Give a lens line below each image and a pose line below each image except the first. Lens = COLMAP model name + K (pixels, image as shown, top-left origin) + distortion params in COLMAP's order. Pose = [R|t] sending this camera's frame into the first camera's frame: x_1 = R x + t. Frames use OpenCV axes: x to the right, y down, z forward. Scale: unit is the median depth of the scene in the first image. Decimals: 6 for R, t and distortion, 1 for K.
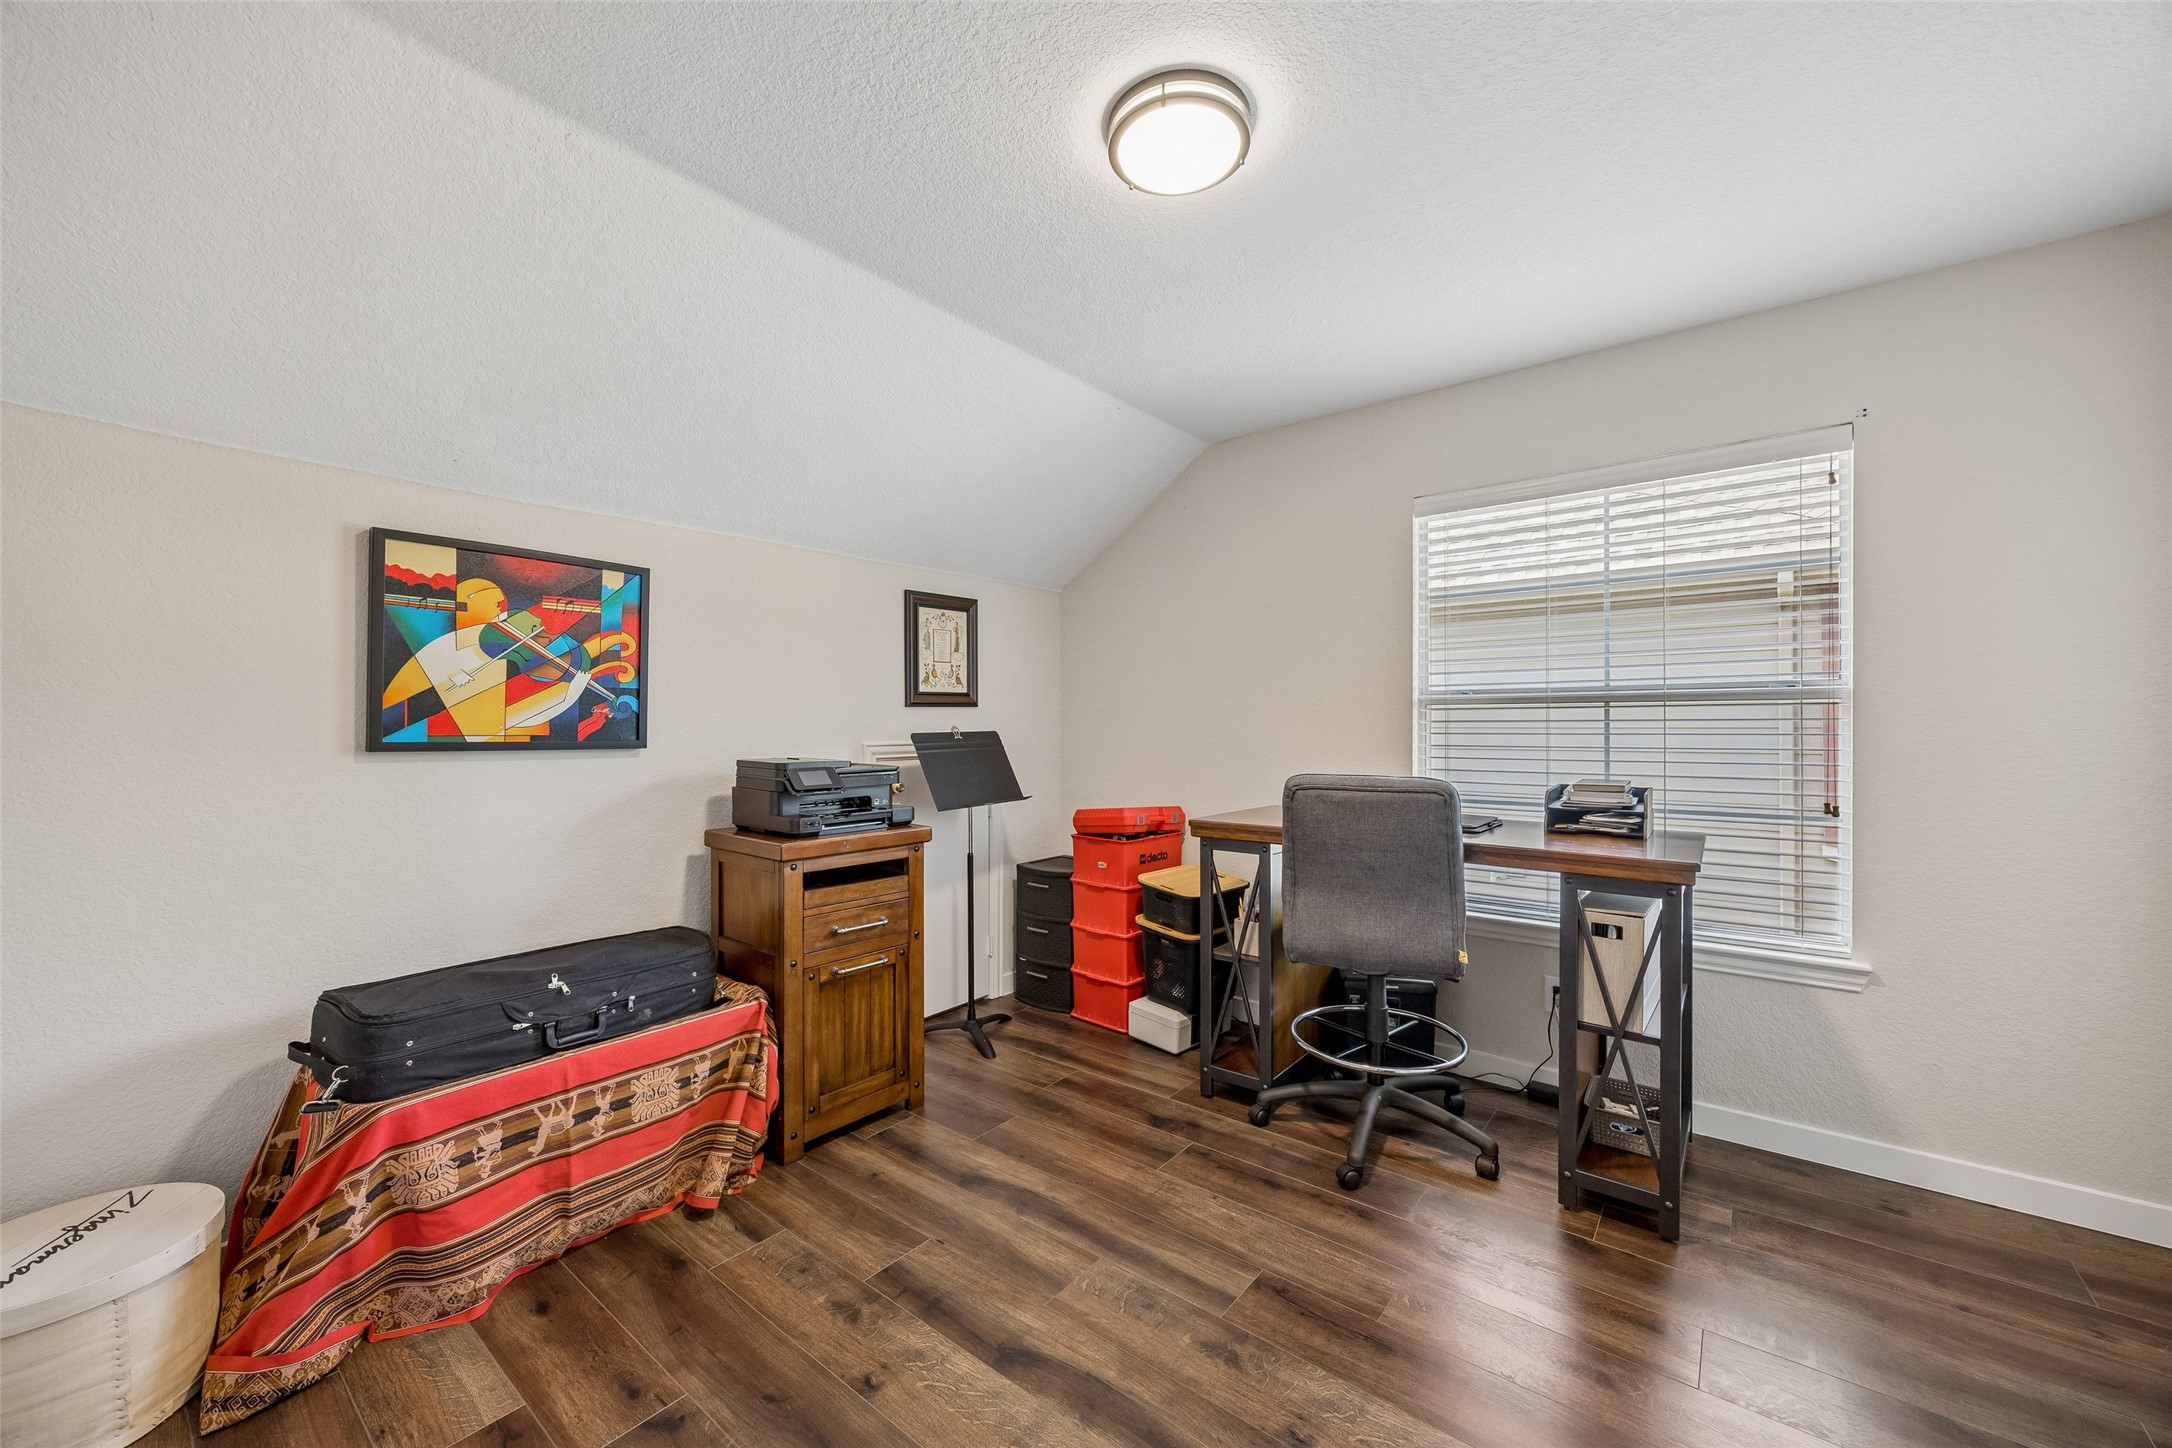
lens RADIAL K [[836.7, 0, 1087.2], [0, 836.7, 727.7], [0, 0, 1]] dist [0.000932, -0.000137]
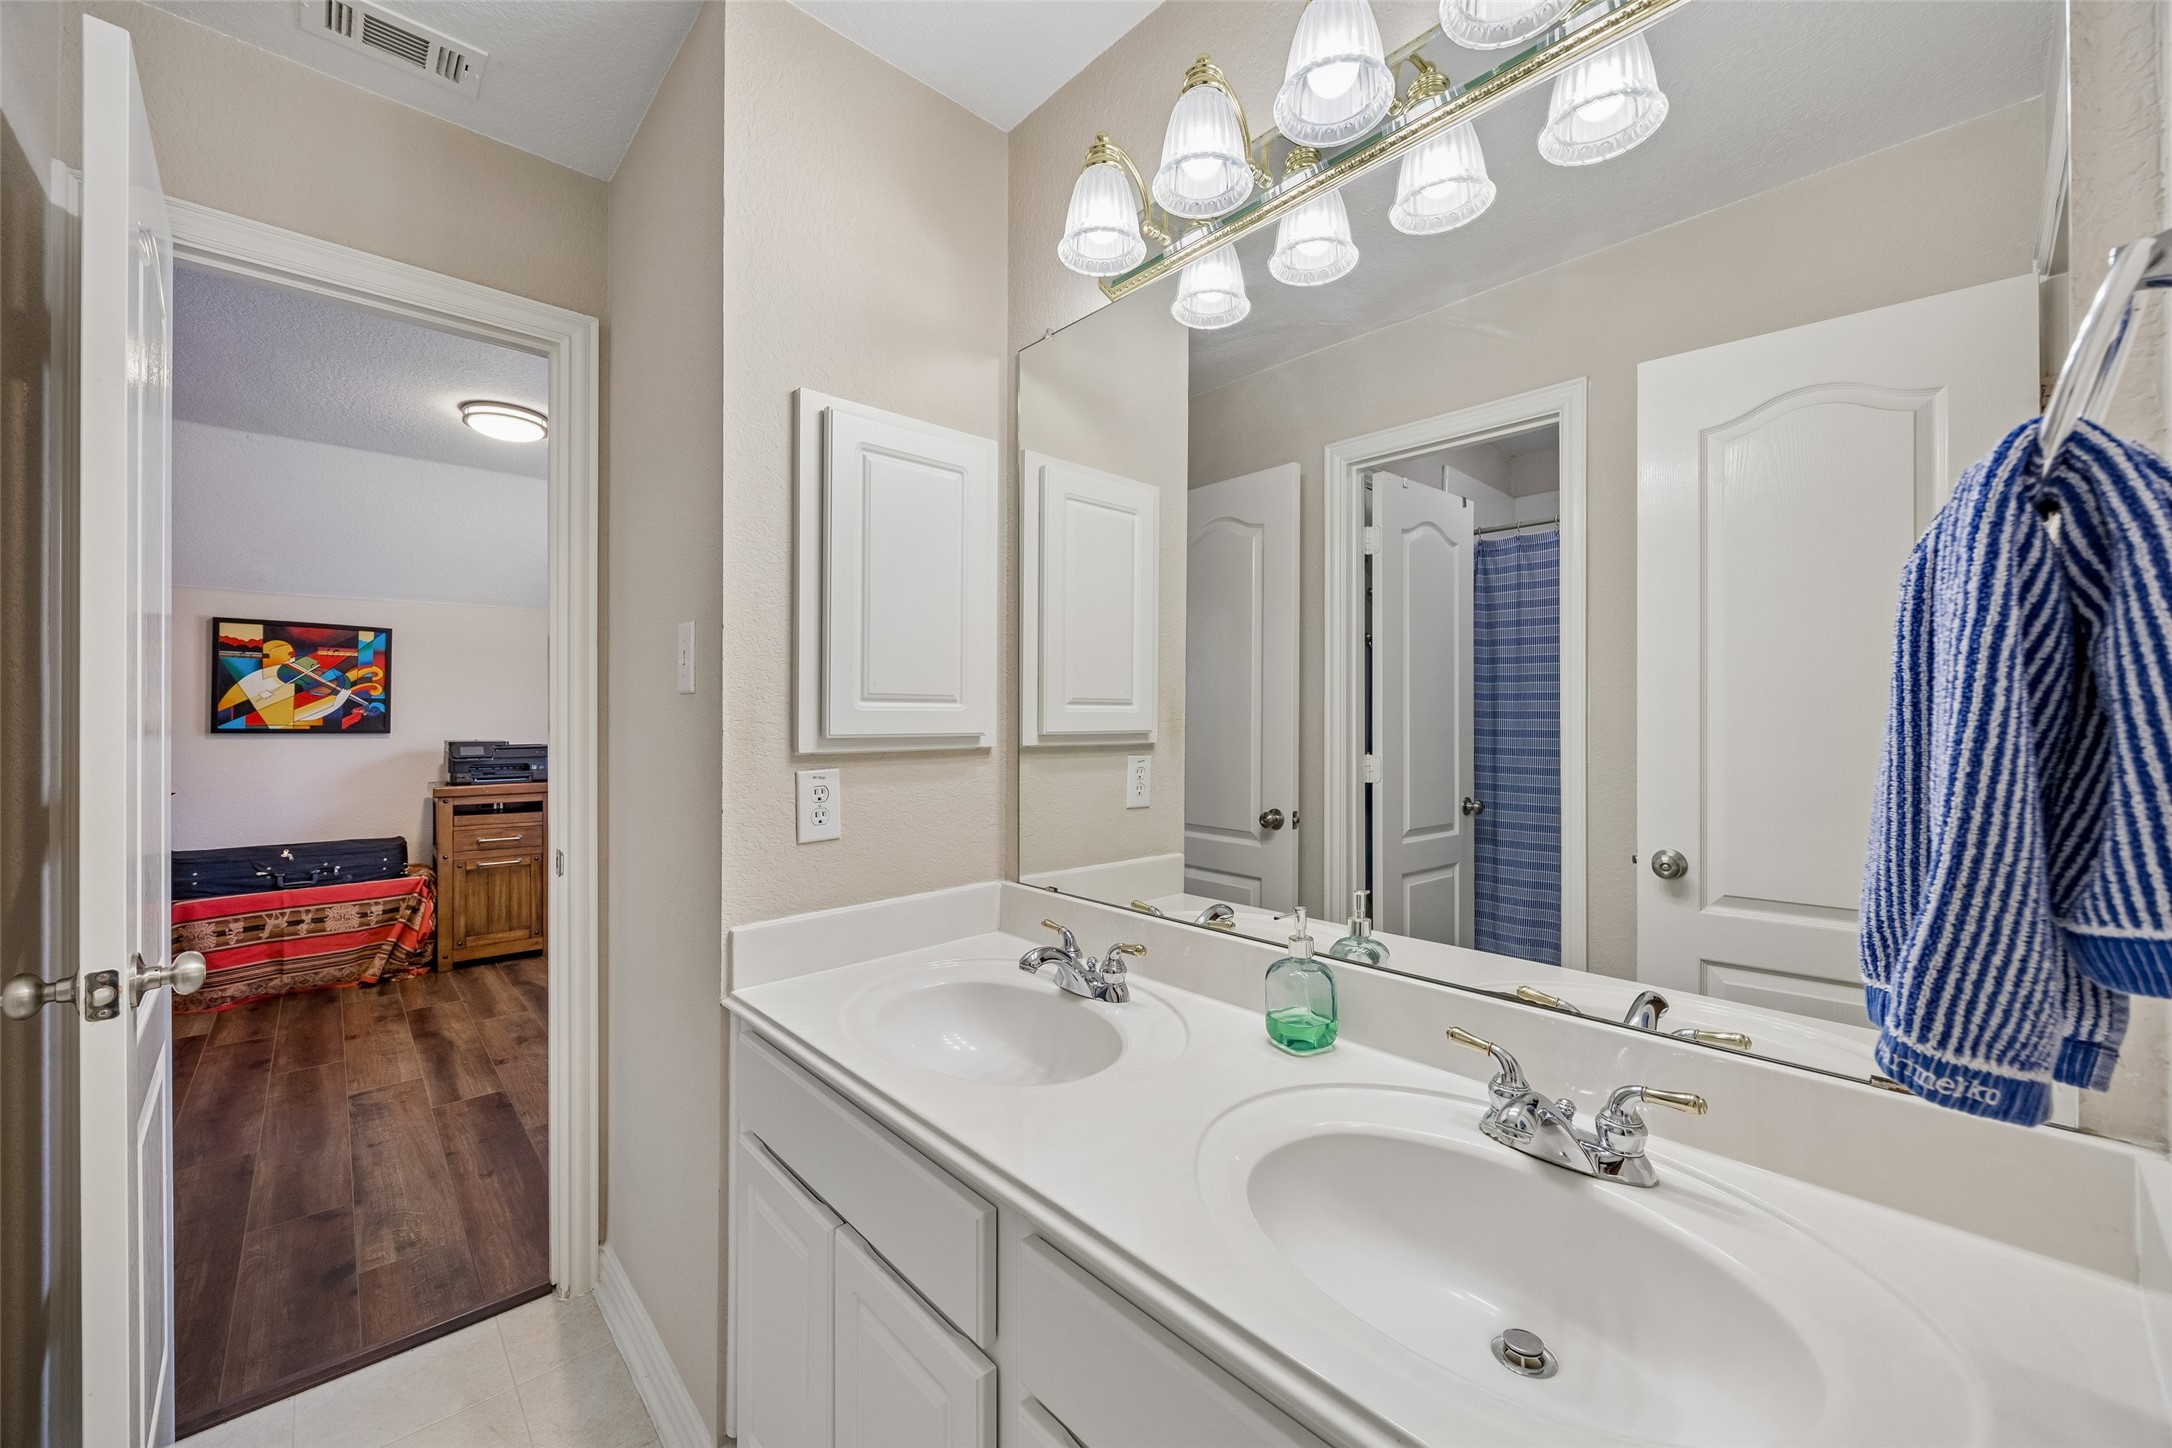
lens RADIAL K [[836.7, 0, 1078.7], [0, 836.7, 723.7], [0, 0, 1]] dist [0.000932, -0.000137]
pose [[0.987381, -0.000600, -0.158361, 1.313304], [0.000027, 0.999993, -0.003621, 0.012927], [0.158362, 0.003571, 0.987375, -0.543081]]
